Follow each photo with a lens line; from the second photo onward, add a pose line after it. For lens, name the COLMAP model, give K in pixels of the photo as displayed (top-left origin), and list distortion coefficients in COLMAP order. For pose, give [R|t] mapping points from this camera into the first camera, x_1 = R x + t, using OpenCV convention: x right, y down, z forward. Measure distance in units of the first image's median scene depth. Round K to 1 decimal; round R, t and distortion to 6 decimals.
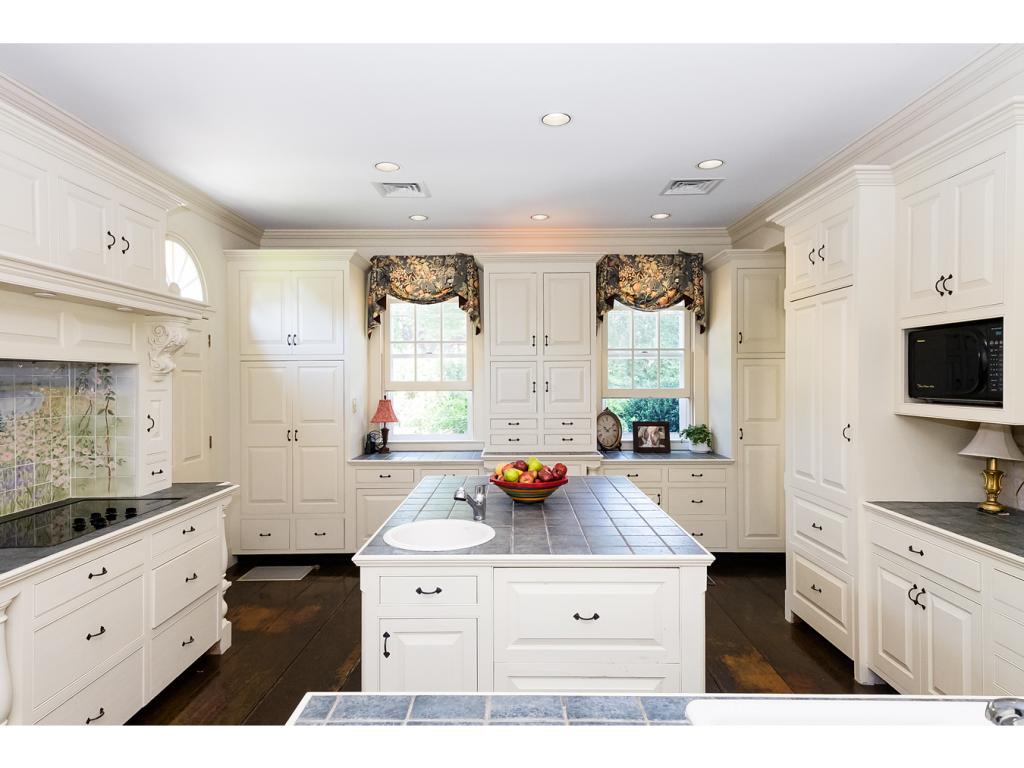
lens RADIAL K [[607.3, 0, 514.2], [0, 607.3, 384.8], [0, 0, 1]] dist [0.030746, 0.001850]
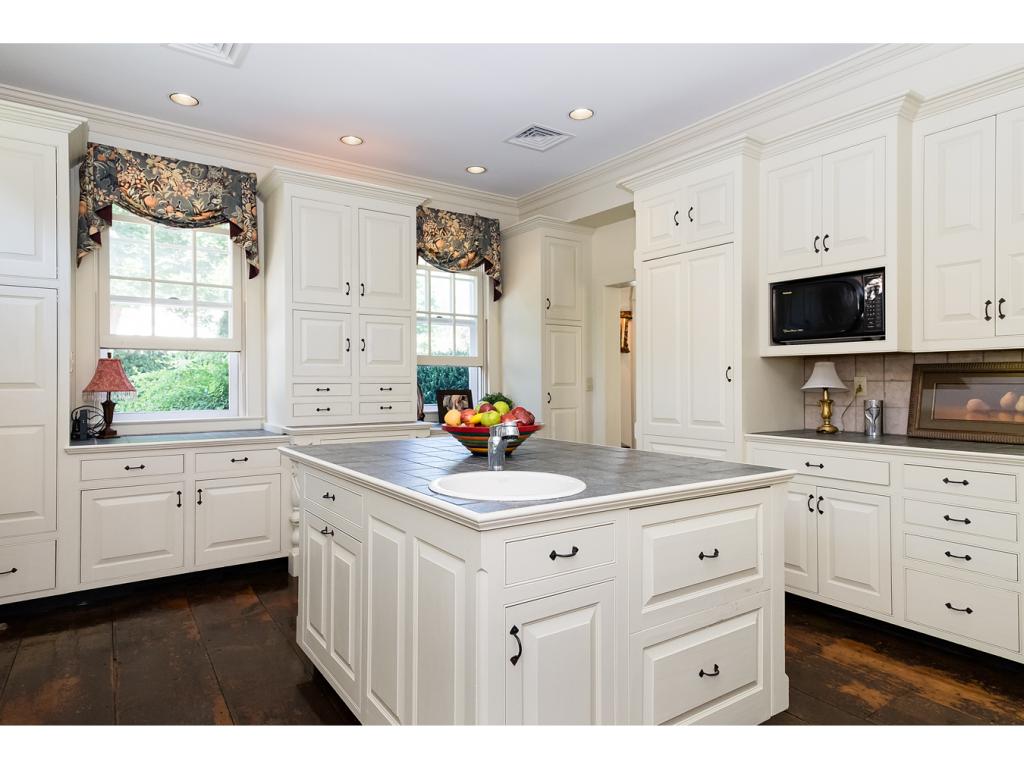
lens RADIAL K [[607.3, 0, 513.6], [0, 607.3, 380.6], [0, 0, 1]] dist [0.030746, 0.001850]
pose [[0.817200, 0.005079, 0.576332, -0.239489], [0.004090, 0.999885, -0.014611, 0.060314], [-0.576340, 0.014297, 0.817085, 0.185013]]
